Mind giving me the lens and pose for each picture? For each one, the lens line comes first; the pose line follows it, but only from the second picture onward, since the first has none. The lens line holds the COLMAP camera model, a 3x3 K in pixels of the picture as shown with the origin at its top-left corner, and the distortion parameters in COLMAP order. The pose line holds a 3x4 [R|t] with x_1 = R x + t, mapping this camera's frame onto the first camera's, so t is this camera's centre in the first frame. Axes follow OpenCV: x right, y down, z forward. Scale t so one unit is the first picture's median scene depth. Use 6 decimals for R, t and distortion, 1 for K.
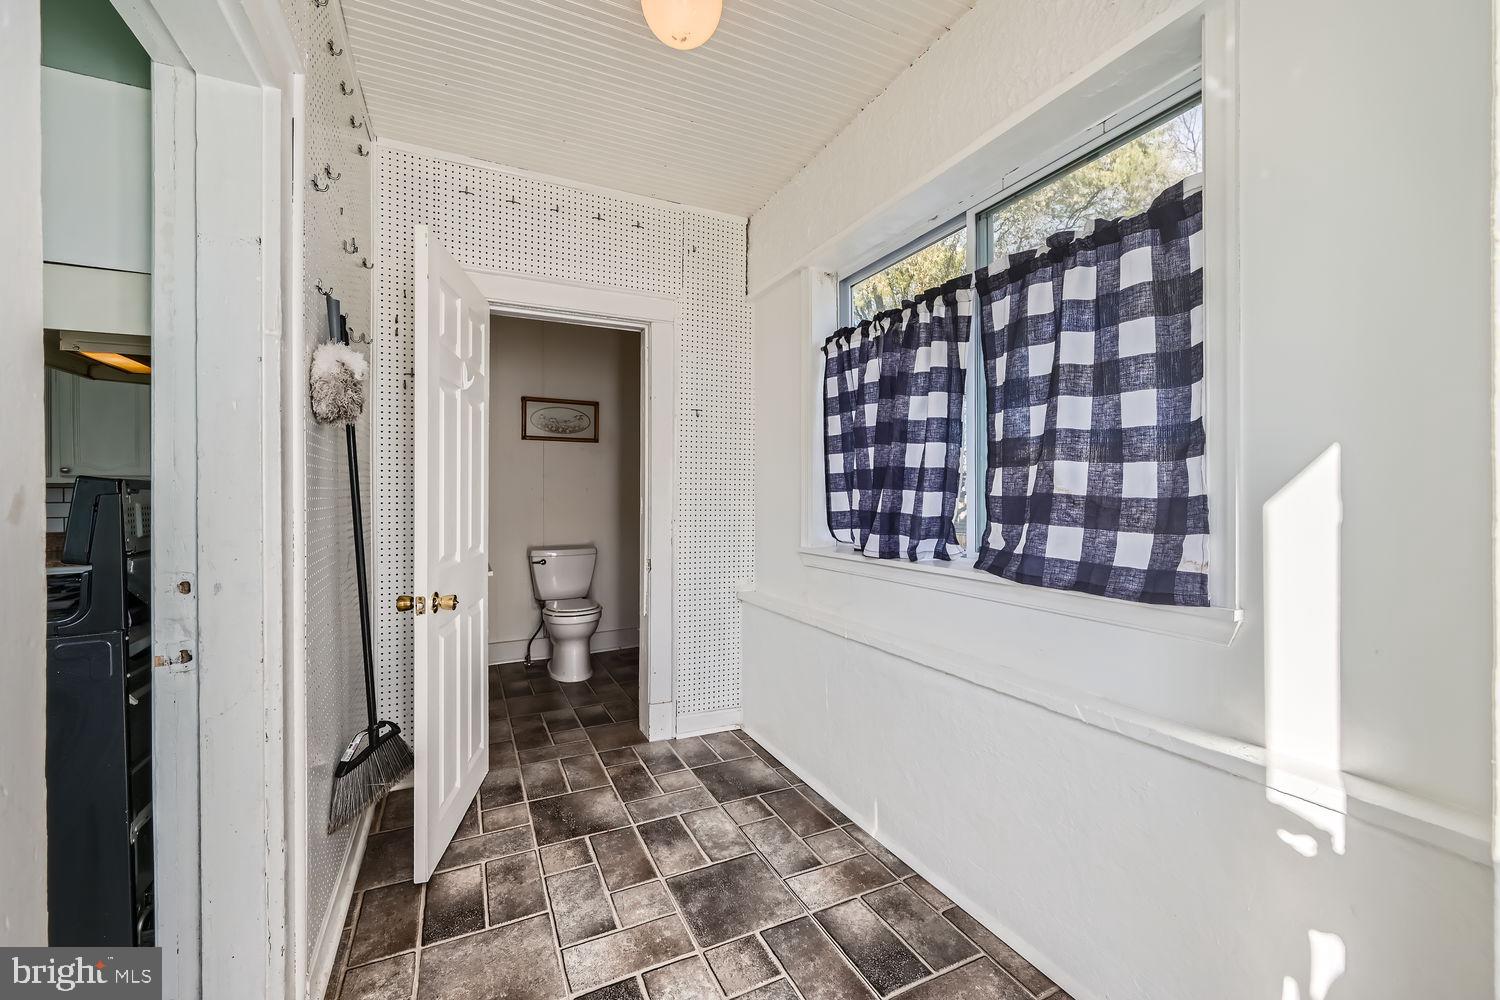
lens RADIAL K [[580.8, 0, 755.3], [0, 580.8, 492.6], [0, 0, 1]] dist [-0.000027, 0.000092]
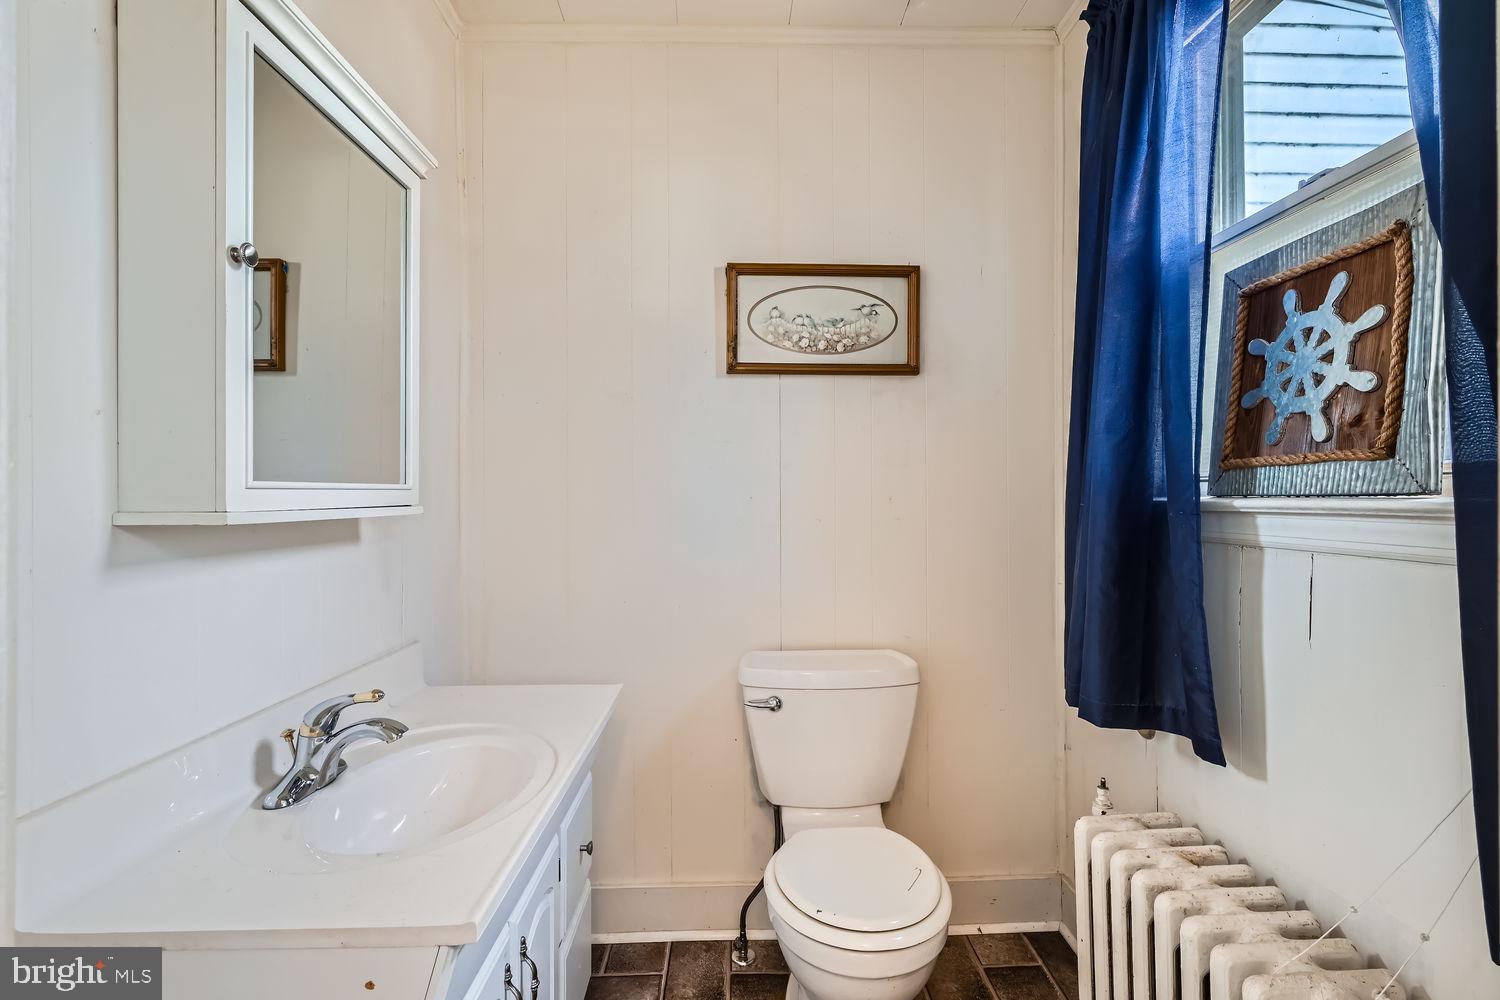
lens RADIAL K [[704.7, 0, 754.6], [0, 704.7, 497.2], [0, 0, 1]] dist [-0.000100, -0.001504]
pose [[0.905800, -0.004155, -0.423685, -0.178859], [0.001380, 0.999976, -0.006856, -0.004654], [0.423703, 0.005625, 0.905784, 0.560722]]
